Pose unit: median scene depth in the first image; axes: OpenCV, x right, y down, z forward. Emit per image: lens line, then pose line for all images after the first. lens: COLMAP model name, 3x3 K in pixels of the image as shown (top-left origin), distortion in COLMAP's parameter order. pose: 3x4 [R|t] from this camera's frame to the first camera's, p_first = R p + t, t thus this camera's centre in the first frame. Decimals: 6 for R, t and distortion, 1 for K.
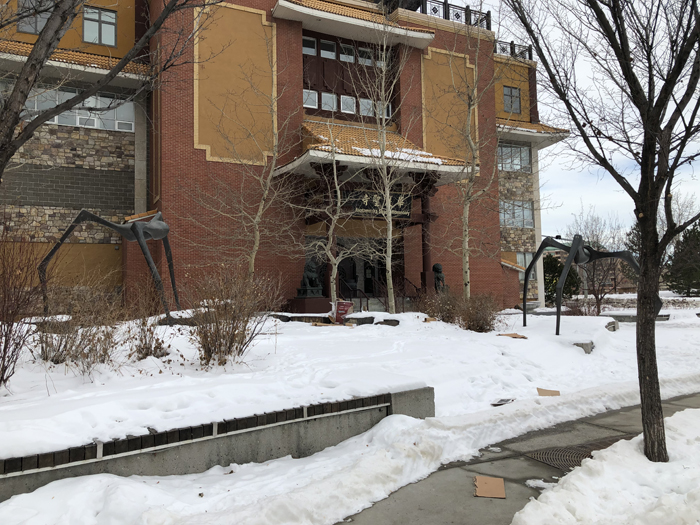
lens RADIAL K [[571.5, 0, 351.0], [0, 571.5, 254.9], [0, 0, 1]] dist [0.007594, 0.000702]
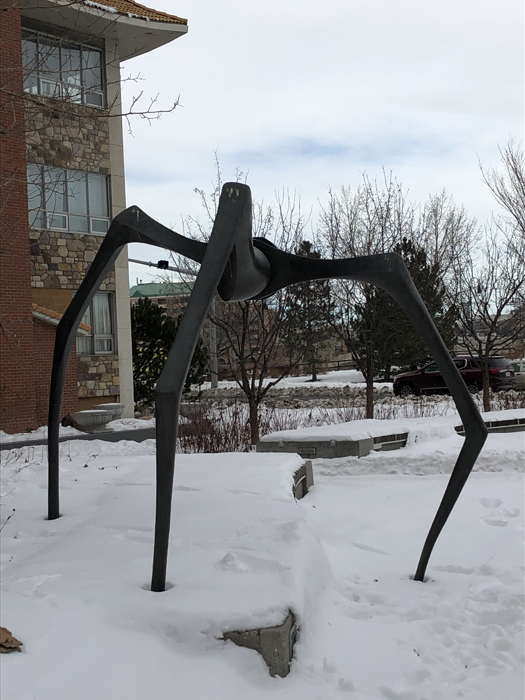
lens RADIAL K [[1129.8, 0, 262.5], [0, 1129.8, 348.2], [0, 0, 1]] dist [0.064250, 0.000000]
pose [[0.906612, -0.007631, 0.421895, 0.057825], [-0.009215, 0.999240, 0.037877, 0.005465], [-0.421864, -0.038227, 0.905853, 0.159904]]
